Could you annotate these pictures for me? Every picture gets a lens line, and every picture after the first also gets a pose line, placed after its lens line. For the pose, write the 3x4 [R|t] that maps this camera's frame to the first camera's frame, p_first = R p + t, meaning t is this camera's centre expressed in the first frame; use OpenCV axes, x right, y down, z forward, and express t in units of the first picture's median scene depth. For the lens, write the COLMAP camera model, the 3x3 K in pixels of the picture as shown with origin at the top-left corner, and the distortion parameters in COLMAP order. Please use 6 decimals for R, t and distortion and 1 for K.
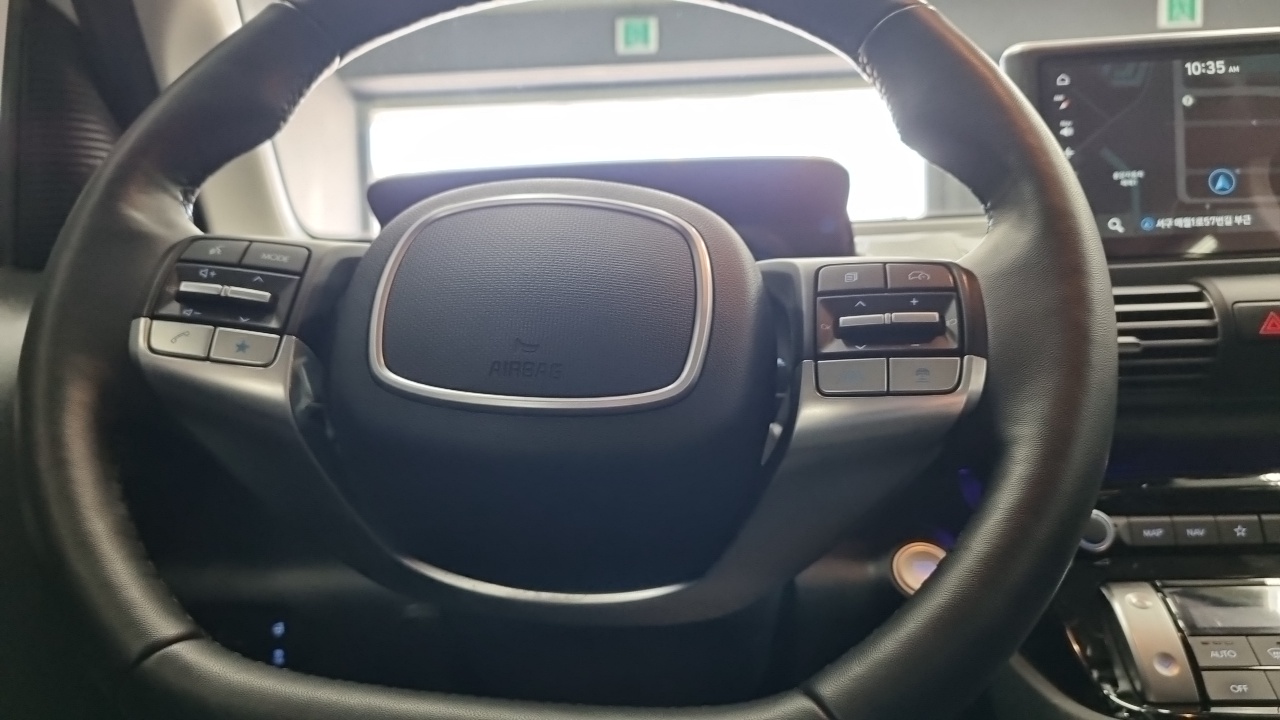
lens RADIAL K [[997.8, 0, 622.8], [0, 997.8, 363.6], [0, 0, 1]] dist [0.011727, -0.001425]
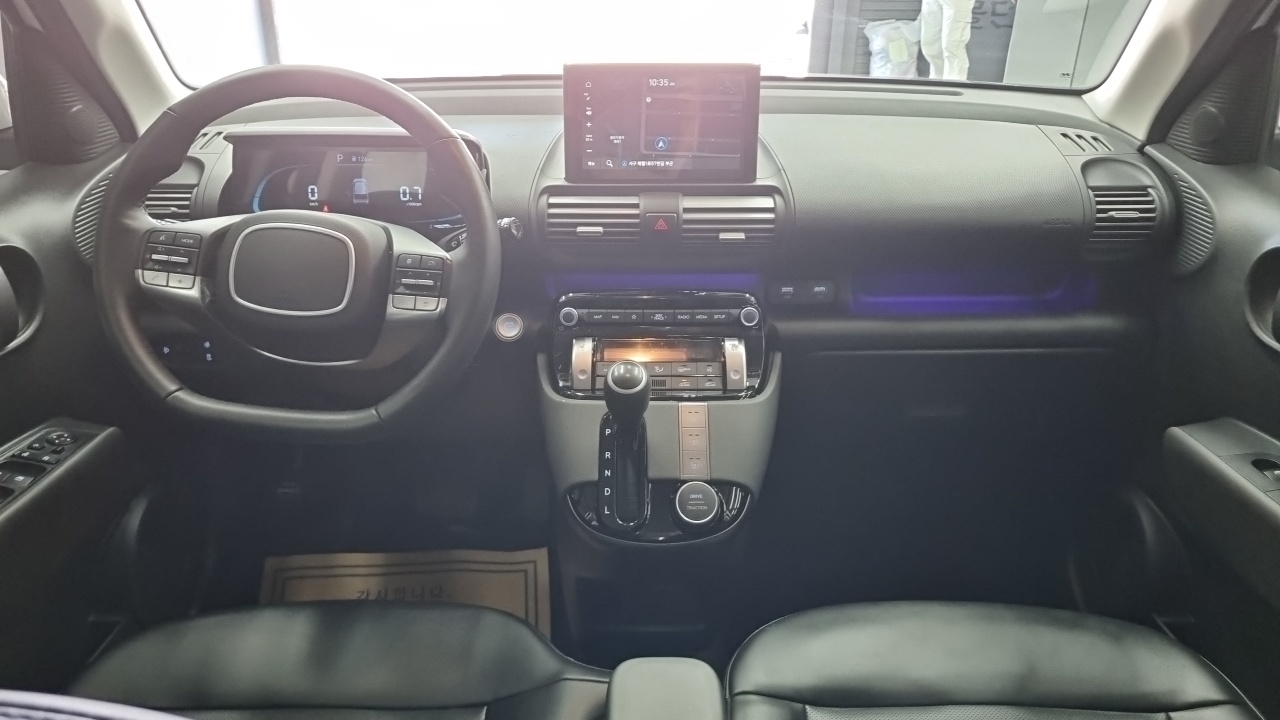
lens RADIAL K [[978.8, 0, 635.6], [0, 978.8, 365.9], [0, 0, 1]] dist [0.007948, -0.000212]
pose [[0.995582, -0.002820, 0.093858, 0.401390], [-0.034392, 0.919142, 0.392421, -0.605927], [-0.087375, -0.393915, 0.914984, -1.095512]]
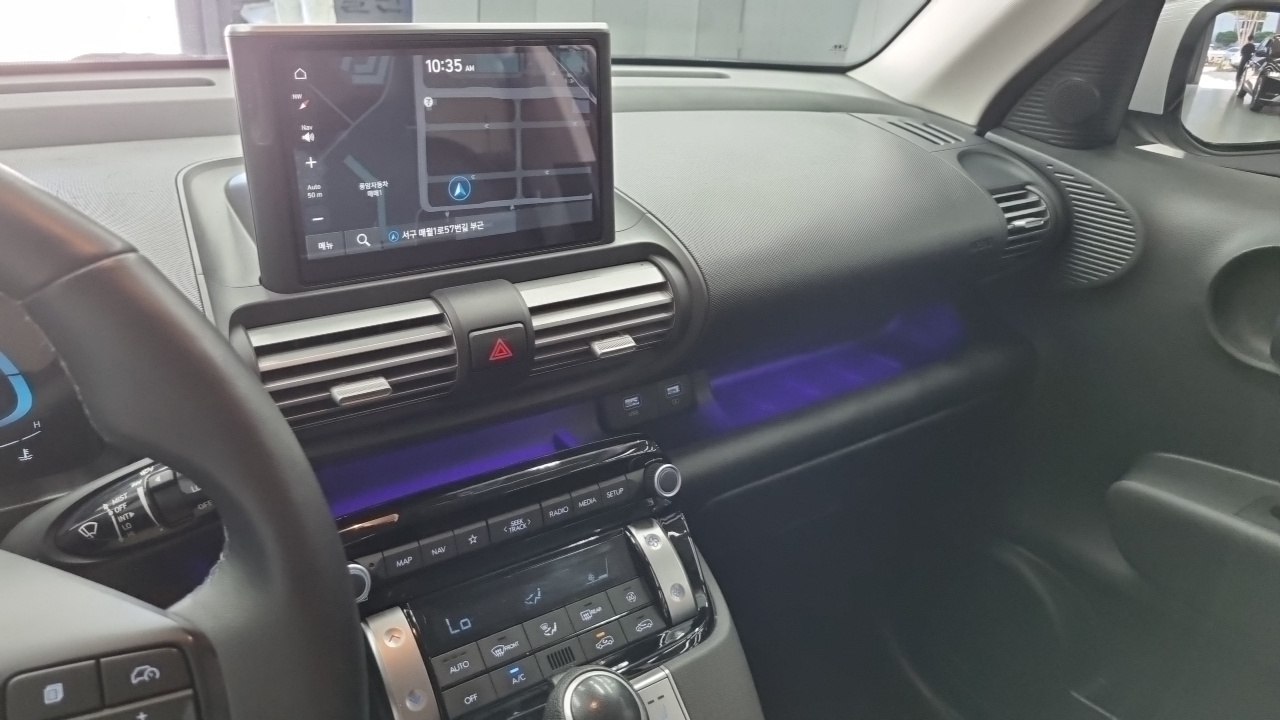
lens RADIAL K [[977.0, 0, 636.4], [0, 977.0, 357.1], [0, 0, 1]] dist [0.015058, 0.000054]
pose [[0.758013, -0.186507, 0.625005, 0.096189], [-0.067582, 0.930628, 0.359673, -0.434857], [-0.648728, -0.314876, 0.692824, 0.166776]]
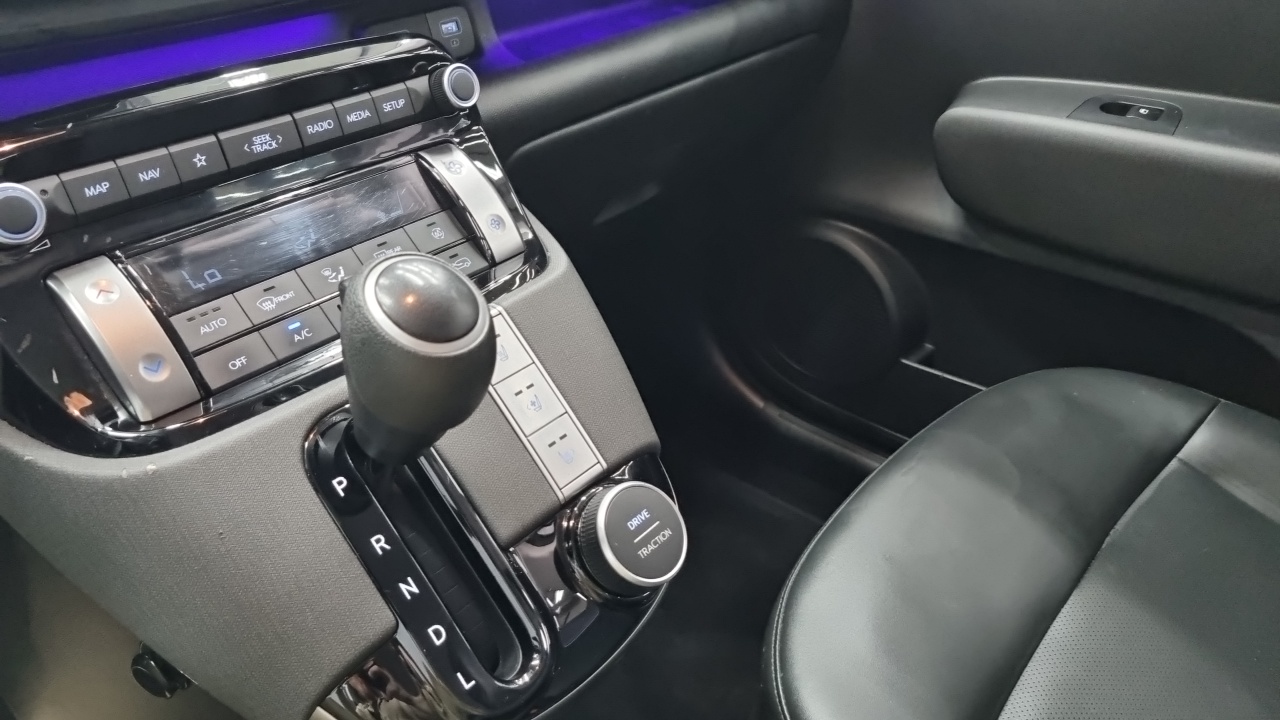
lens RADIAL K [[978.8, 0, 635.6], [0, 978.8, 365.9], [0, 0, 1]] dist [0.007948, -0.000212]
pose [[0.565712, -0.403185, 0.719314, 0.174684], [-0.038379, 0.858496, 0.511382, -0.107692], [-0.823710, -0.316902, 0.470187, 0.279191]]
